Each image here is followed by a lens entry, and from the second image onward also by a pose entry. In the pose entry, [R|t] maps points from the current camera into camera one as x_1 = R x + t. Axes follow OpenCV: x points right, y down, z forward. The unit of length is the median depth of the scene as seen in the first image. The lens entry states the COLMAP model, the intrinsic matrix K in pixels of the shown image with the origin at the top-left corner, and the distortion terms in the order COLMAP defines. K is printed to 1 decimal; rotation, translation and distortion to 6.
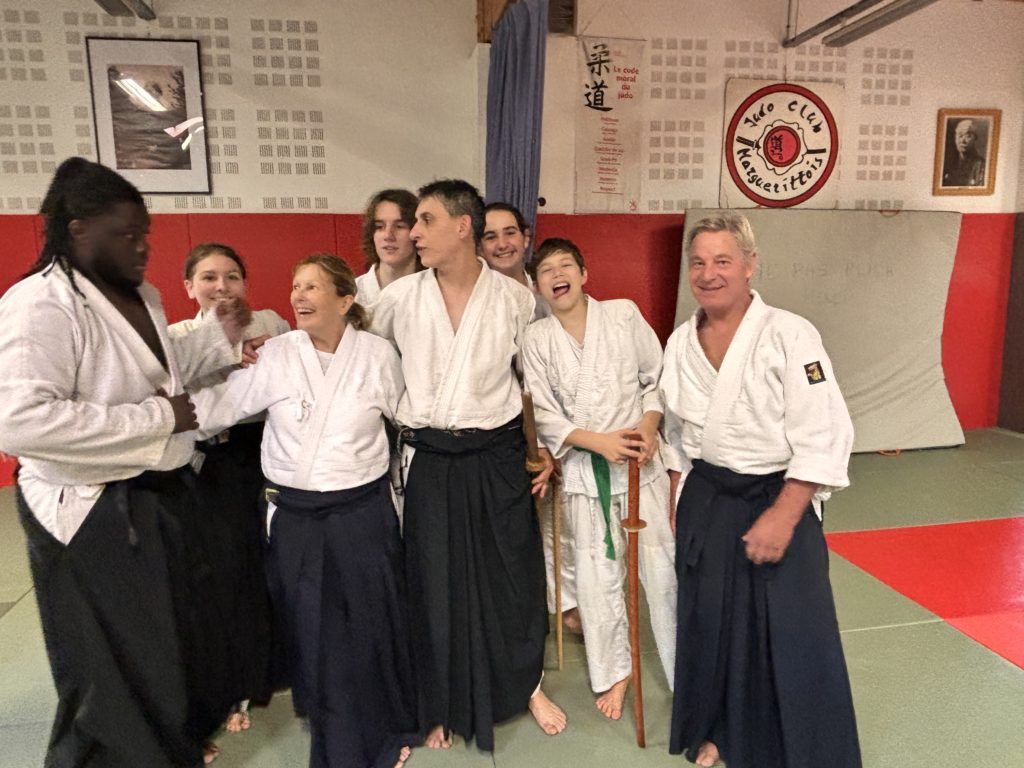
lens RADIAL K [[680.4, 0, 510.8], [0, 680.4, 387.8], [0, 0, 1]] dist [0.012611, -0.029475]
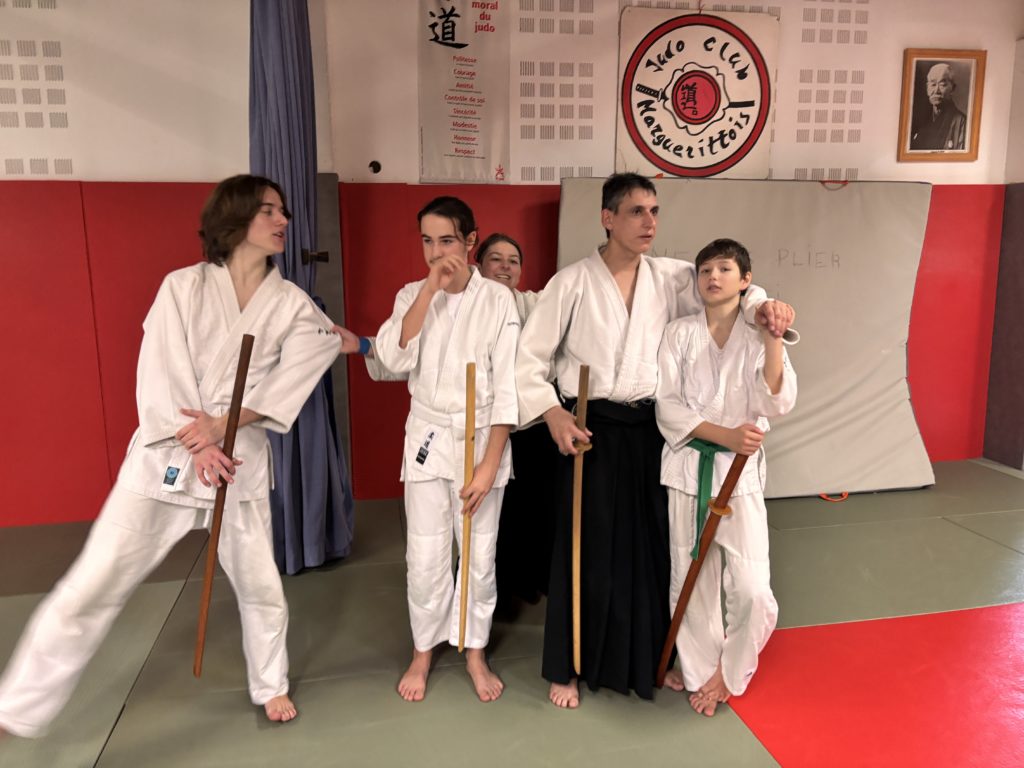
lens RADIAL K [[729.6, 0, 506.3], [0, 729.6, 374.7], [0, 0, 1]] dist [0.021882, -0.019266]
pose [[0.999947, 0.003357, 0.009697, 0.178044], [-0.003403, 0.999983, 0.004746, -0.045563], [-0.009681, -0.004779, 0.999942, 0.177310]]
